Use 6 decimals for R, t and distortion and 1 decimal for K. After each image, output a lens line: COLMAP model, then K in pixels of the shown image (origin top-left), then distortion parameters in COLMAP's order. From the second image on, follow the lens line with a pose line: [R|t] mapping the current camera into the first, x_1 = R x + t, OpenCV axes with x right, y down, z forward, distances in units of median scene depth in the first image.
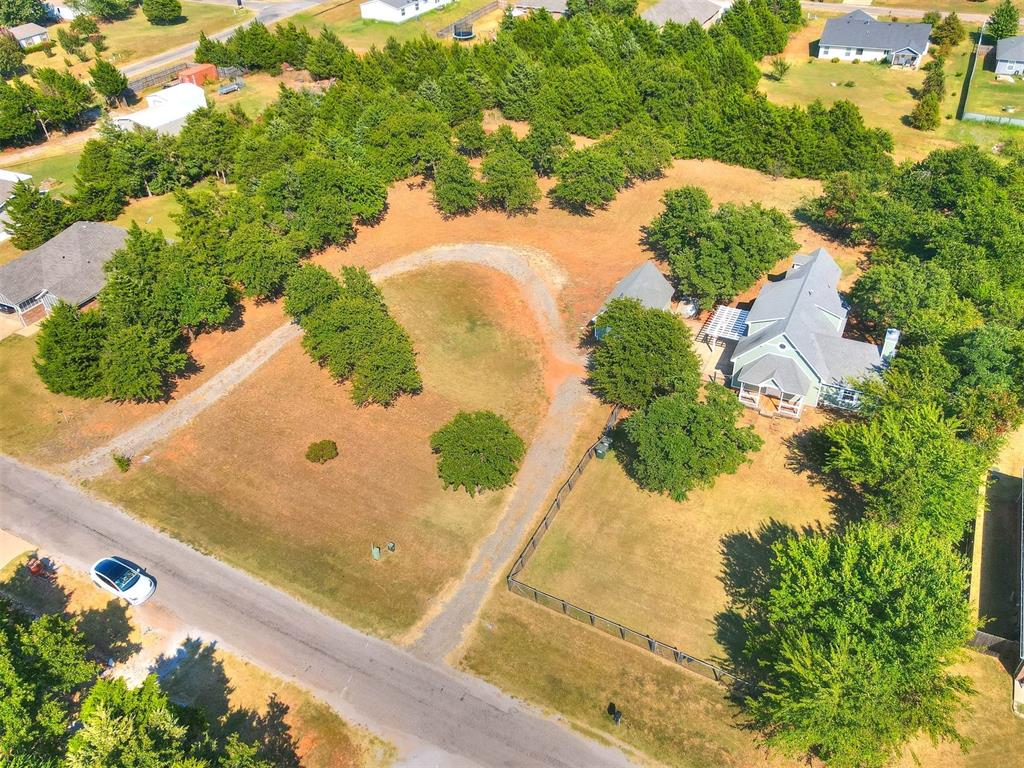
lens RADIAL K [[819.6, 0, 508.6], [0, 819.6, 380.7], [0, 0, 1]] dist [0.005692, 0.042032]
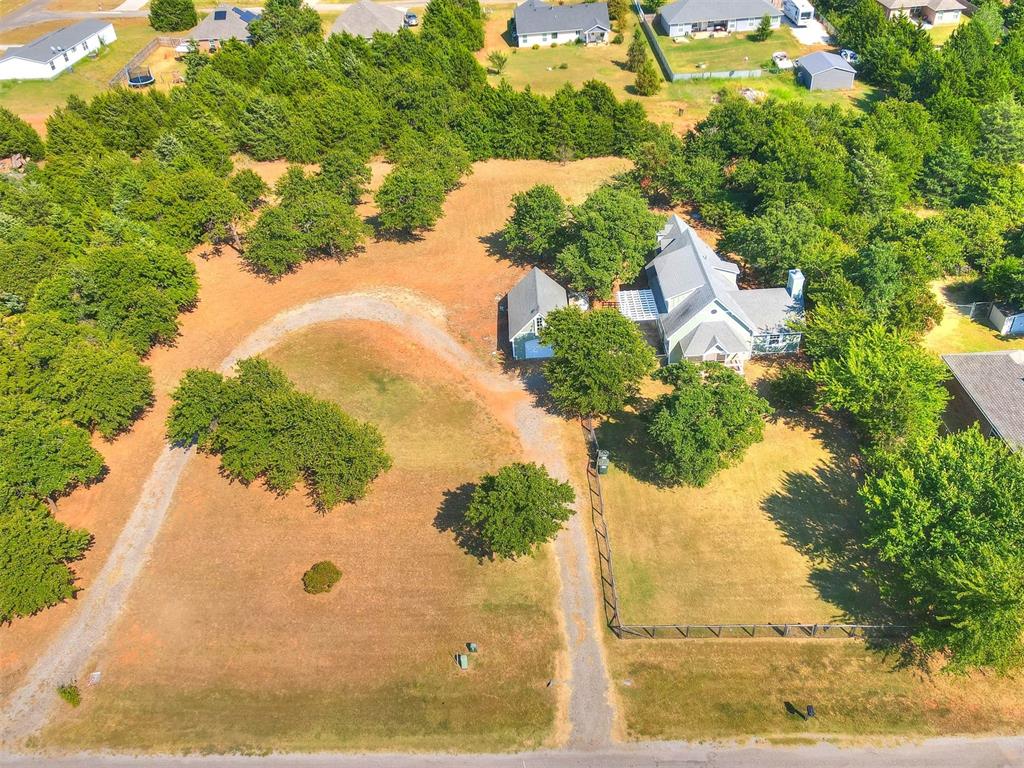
lens RADIAL K [[833.5, 0, 512.0], [0, 833.5, 384.0], [0, 0, 1]] dist [0.018423, 0.015385]
pose [[0.883329, -0.295745, 0.363683, -0.260199], [0.301714, 0.952484, 0.041739, -0.066218], [-0.358746, 0.072859, 0.930587, 0.107103]]
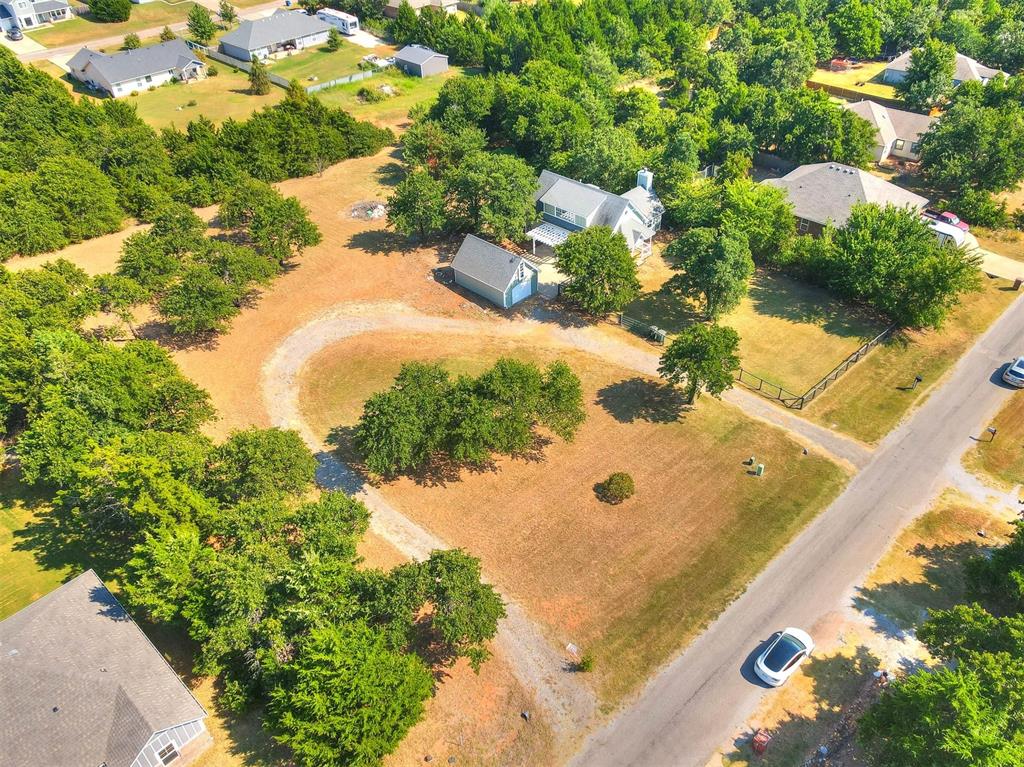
lens RADIAL K [[798.6, 0, 511.3], [0, 798.6, 387.2], [0, 0, 1]] dist [0.021737, 0.010471]
pose [[0.297343, -0.564159, 0.770267, -0.770008], [0.587343, 0.744126, 0.318284, -0.309751], [-0.752739, 0.357771, 0.552616, 0.458080]]
